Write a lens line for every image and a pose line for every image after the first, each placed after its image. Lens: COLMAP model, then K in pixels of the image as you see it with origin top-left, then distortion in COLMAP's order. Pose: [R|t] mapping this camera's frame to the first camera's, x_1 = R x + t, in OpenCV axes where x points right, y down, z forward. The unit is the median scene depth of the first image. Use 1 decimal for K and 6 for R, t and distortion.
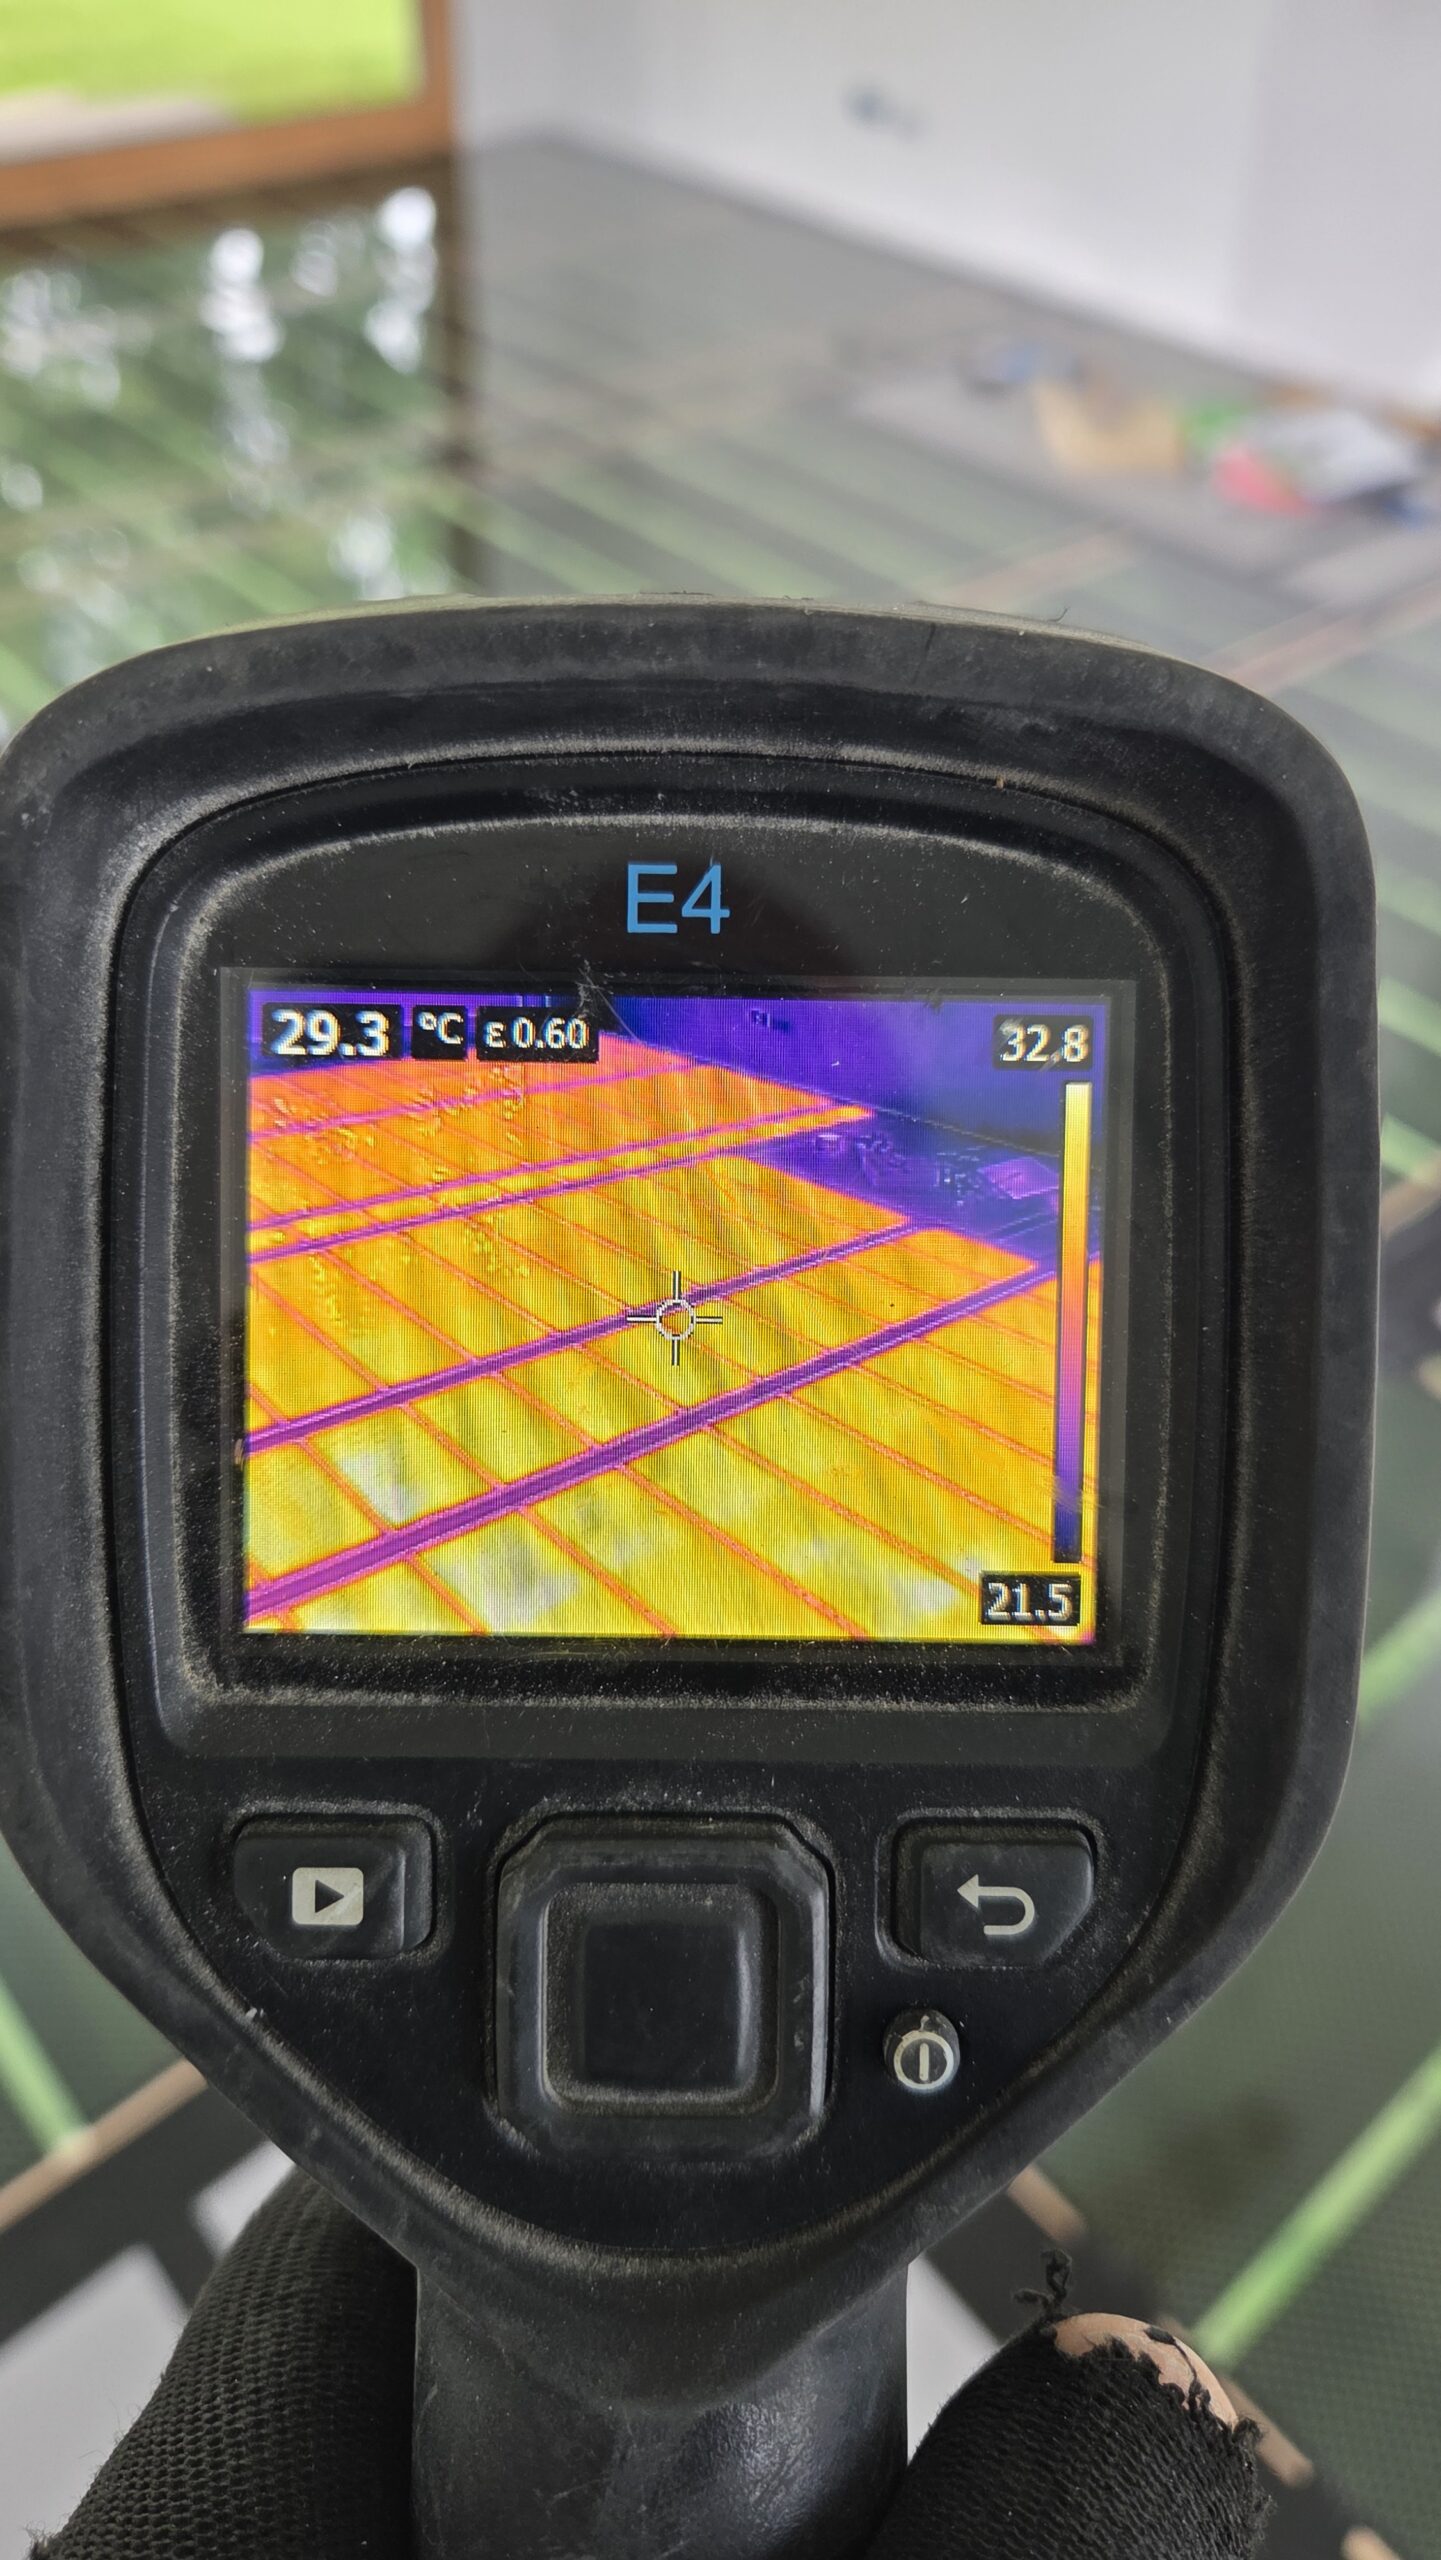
lens RADIAL K [[1768.2, 0, 733.1], [0, 1768.2, 1276.2], [0, 0, 1]] dist [0.015908, 0.001629]
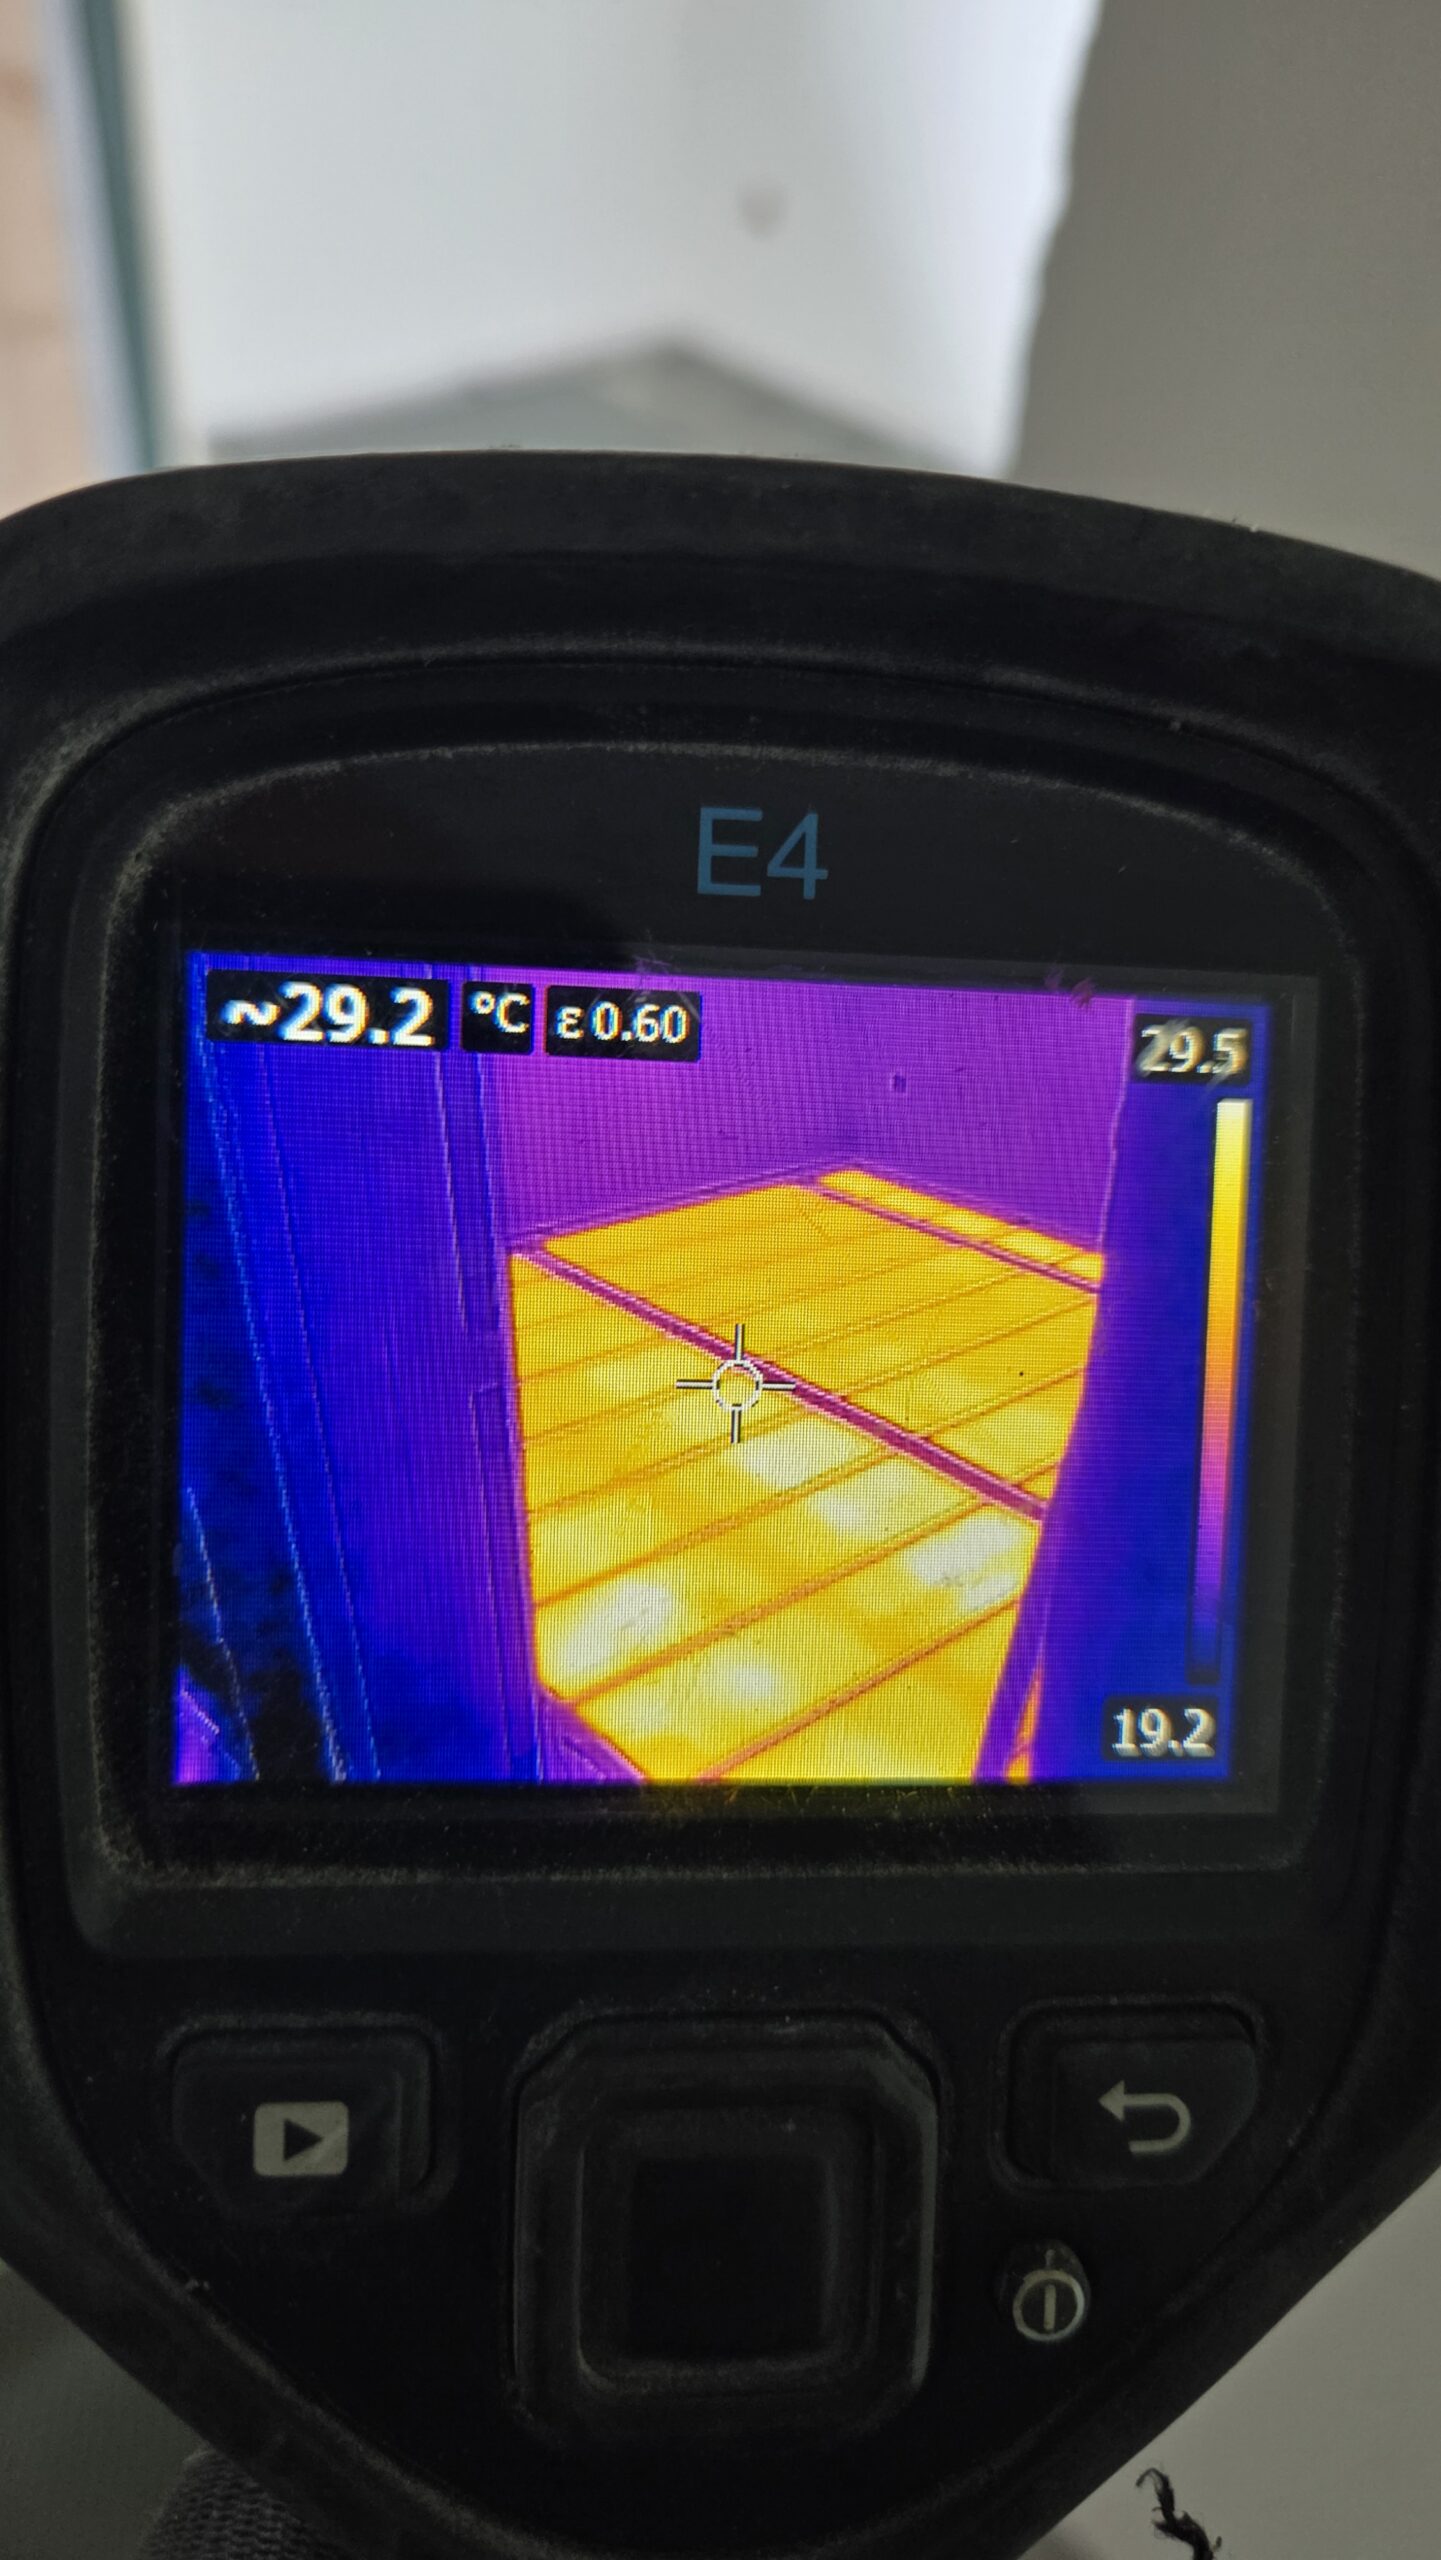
lens RADIAL K [[1816.9, 0, 745.3], [0, 1816.9, 1295.5], [0, 0, 1]] dist [-0.010007, -0.002317]
pose [[0.992765, 0.012620, 0.119407, -0.134230], [-0.014418, 0.999795, 0.014209, -0.029054], [-0.119203, -0.015828, 0.992744, 0.202489]]
